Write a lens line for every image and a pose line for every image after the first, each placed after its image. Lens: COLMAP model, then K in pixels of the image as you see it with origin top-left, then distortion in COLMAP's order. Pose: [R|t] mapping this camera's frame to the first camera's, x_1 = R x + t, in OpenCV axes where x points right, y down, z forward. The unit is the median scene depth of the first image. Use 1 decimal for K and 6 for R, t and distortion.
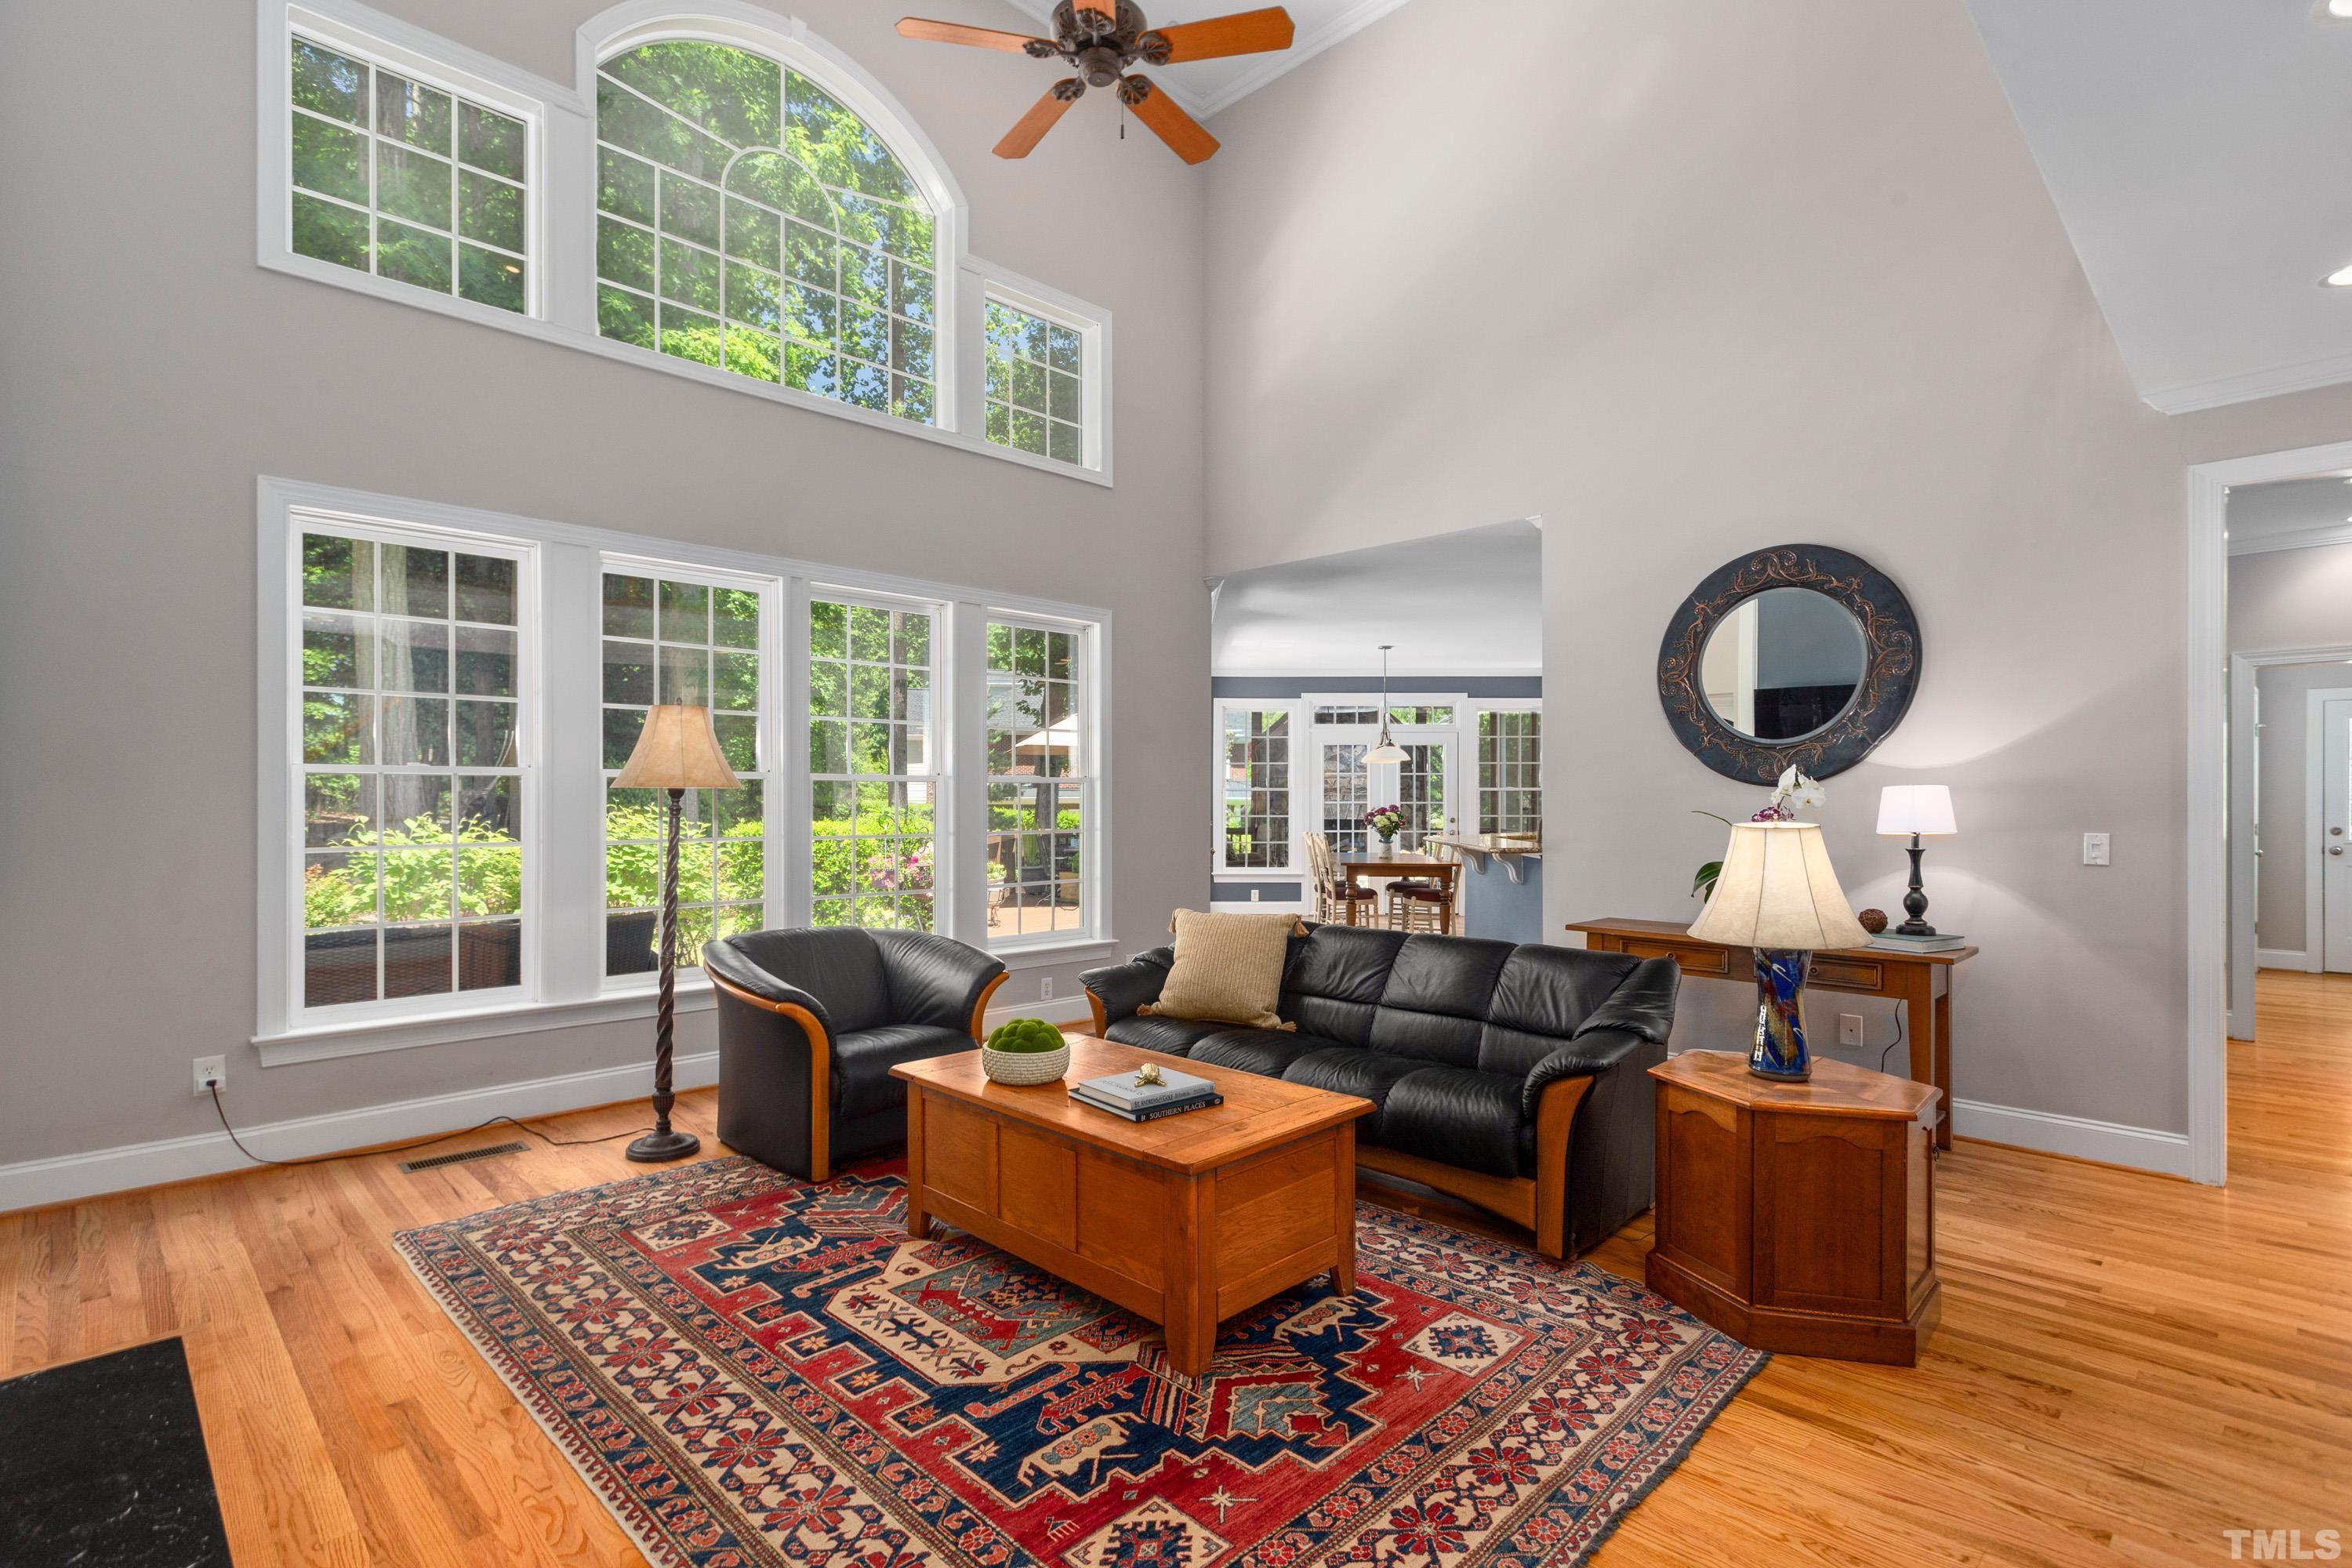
lens RADIAL K [[1125.8, 0, 1170.4], [0, 1125.8, 779.8], [0, 0, 1]] dist [0.005058, 0.000518]
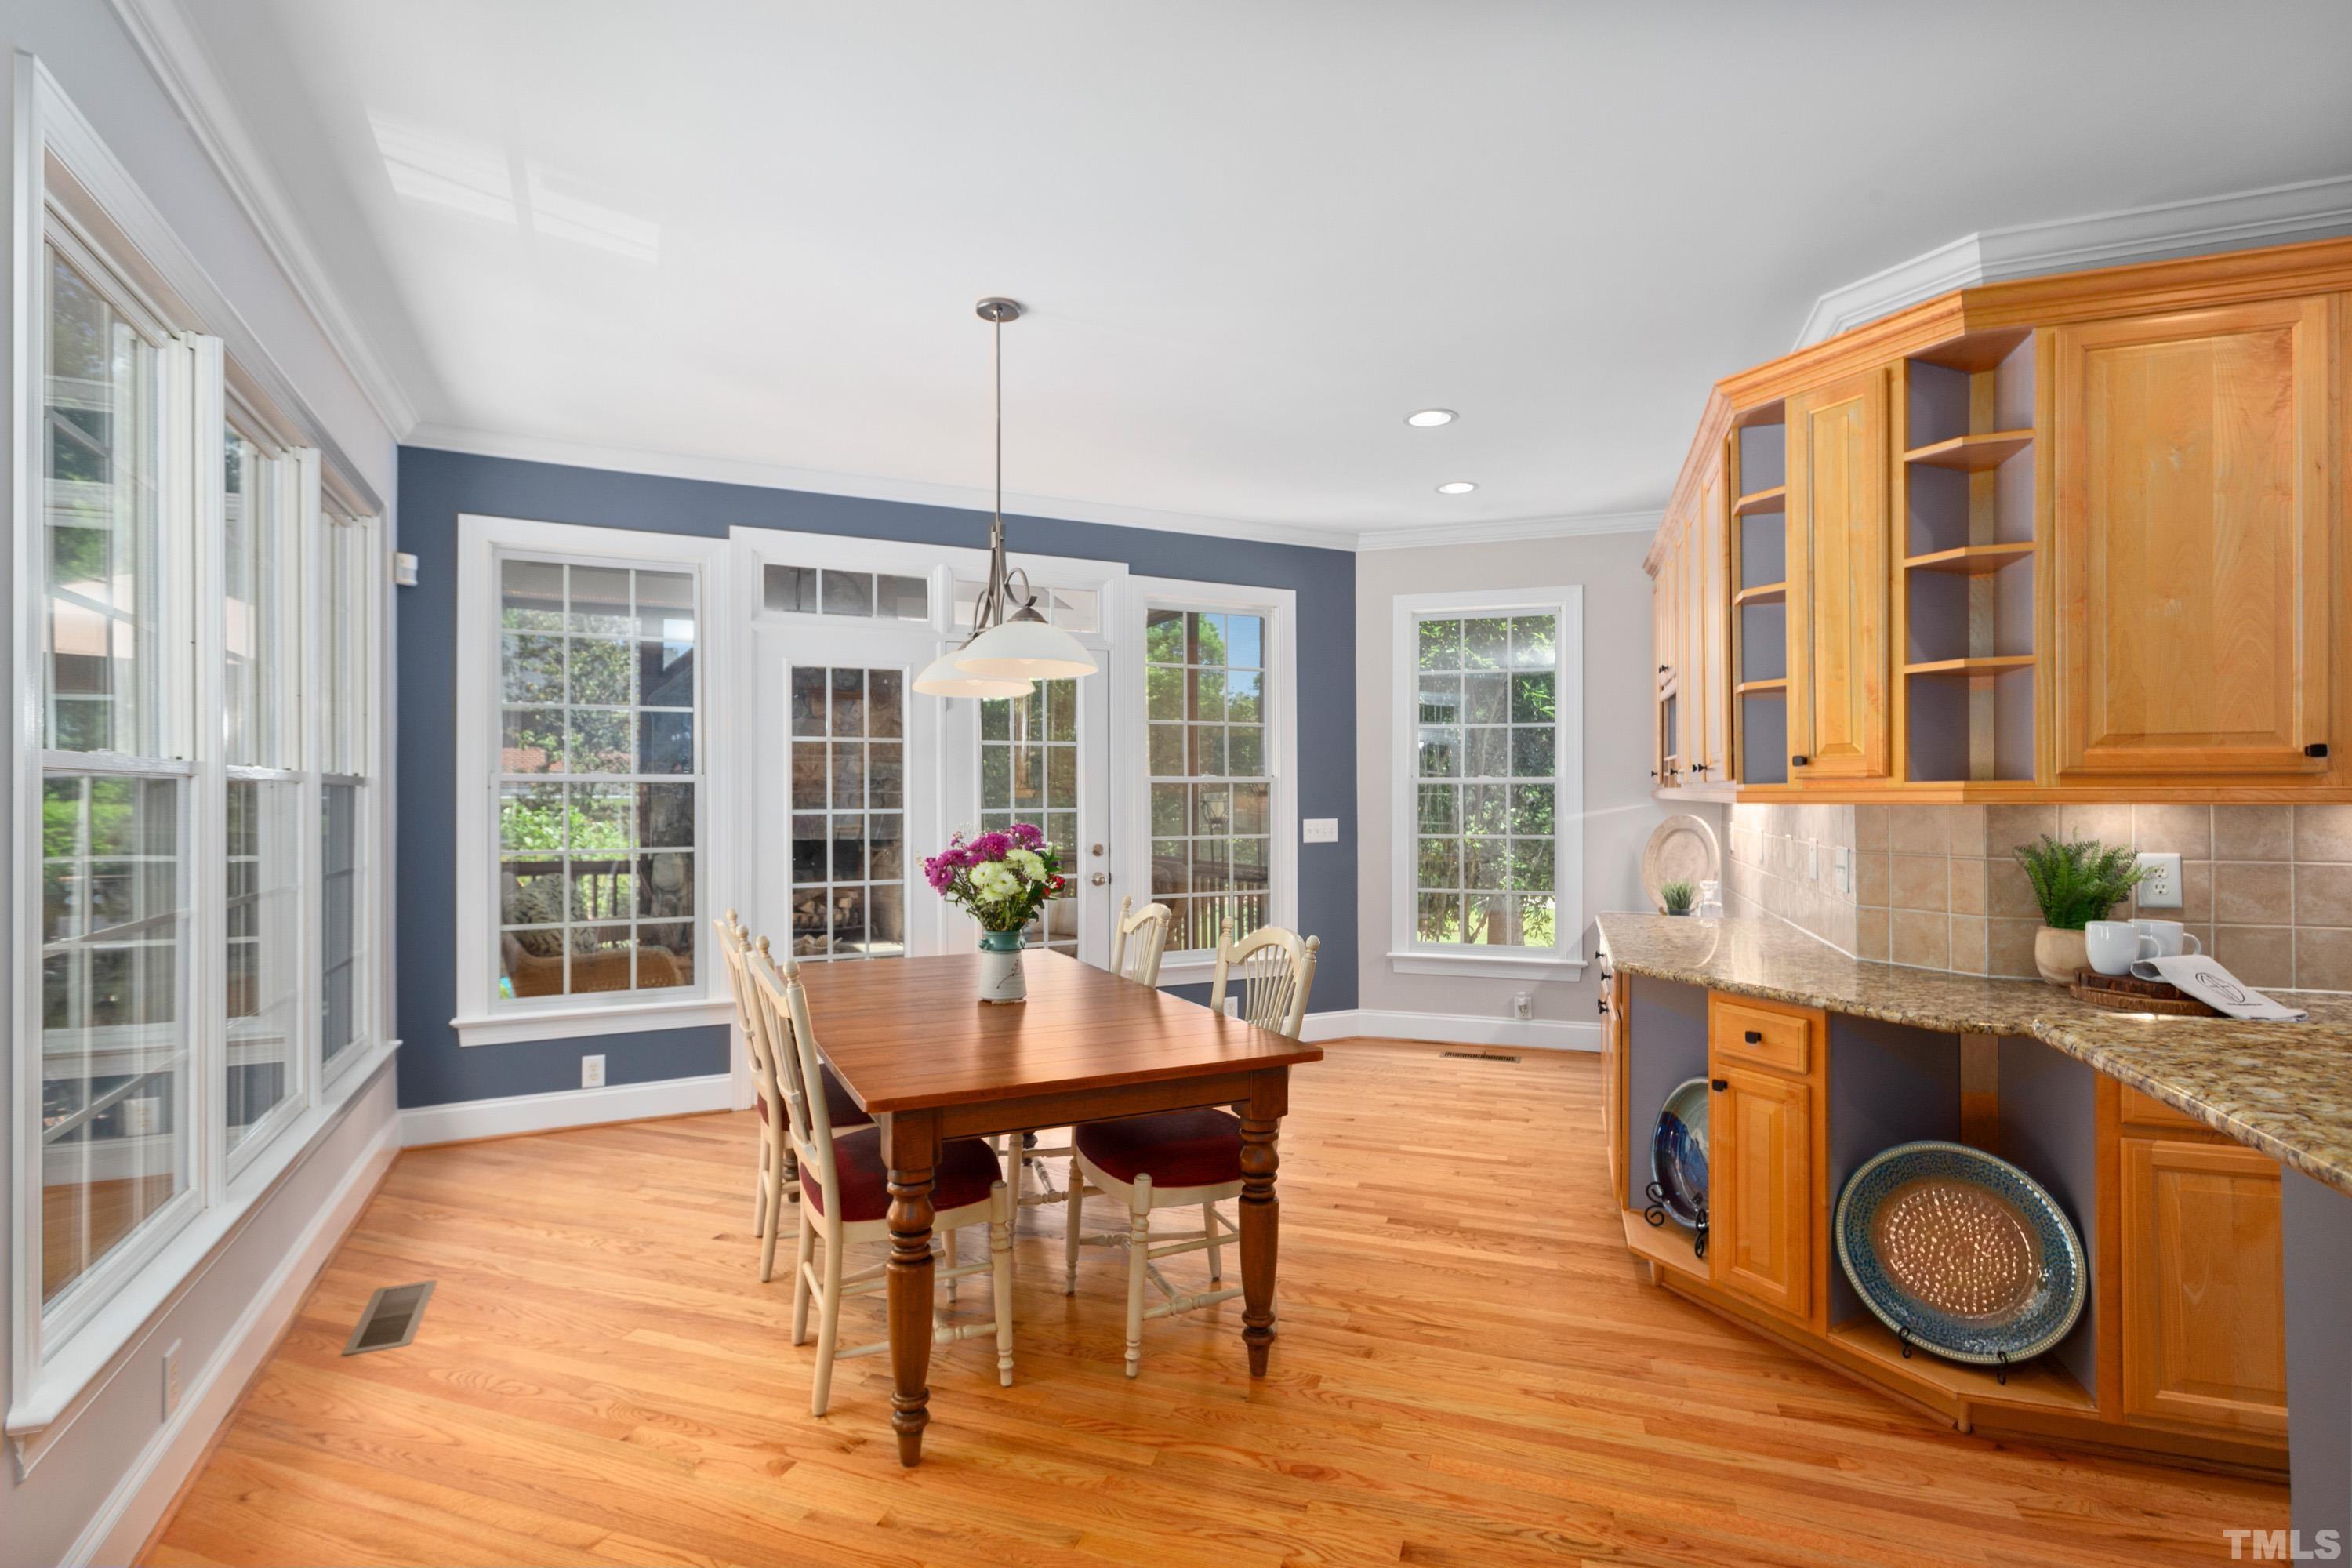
lens RADIAL K [[1125.8, 0, 1170.8], [0, 1125.8, 768.0], [0, 0, 1]] dist [0.005058, 0.000518]
pose [[0.893150, -0.000999, 0.449758, 0.080106], [0.007168, 0.999902, -0.012013, 0.009378], [-0.449702, 0.013953, 0.893070, 0.598166]]
